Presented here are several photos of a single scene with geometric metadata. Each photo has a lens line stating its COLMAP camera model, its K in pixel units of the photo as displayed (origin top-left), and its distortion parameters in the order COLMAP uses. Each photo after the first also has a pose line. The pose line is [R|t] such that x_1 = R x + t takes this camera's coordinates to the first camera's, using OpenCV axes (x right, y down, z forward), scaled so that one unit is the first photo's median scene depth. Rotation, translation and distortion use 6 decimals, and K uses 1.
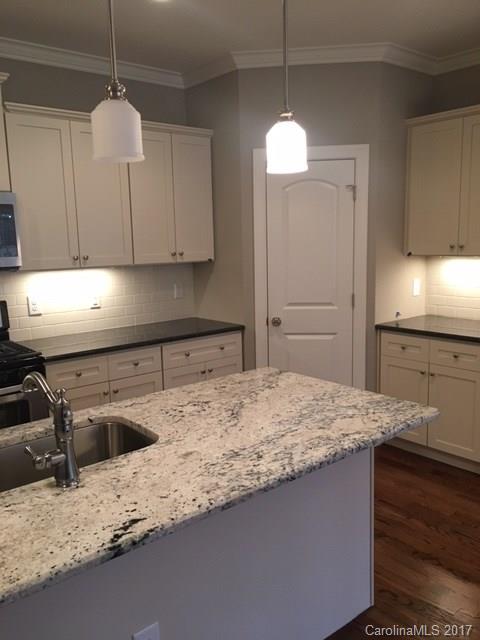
lens RADIAL K [[540.4, 0, 240.0], [0, 540.4, 320.0], [0, 0, 1]] dist [0.044133, -0.009593]
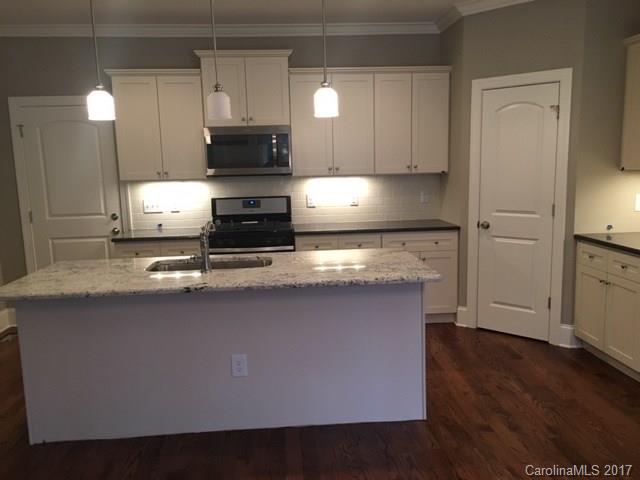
lens RADIAL K [[540.4, 0, 320.0], [0, 540.4, 240.0], [0, 0, 1]] dist [0.044133, -0.009593]
pose [[0.817298, 0.089411, -0.569236, 0.454503], [-0.083587, 0.995835, 0.036404, 0.022705], [0.570120, 0.017828, 0.821368, -0.175837]]
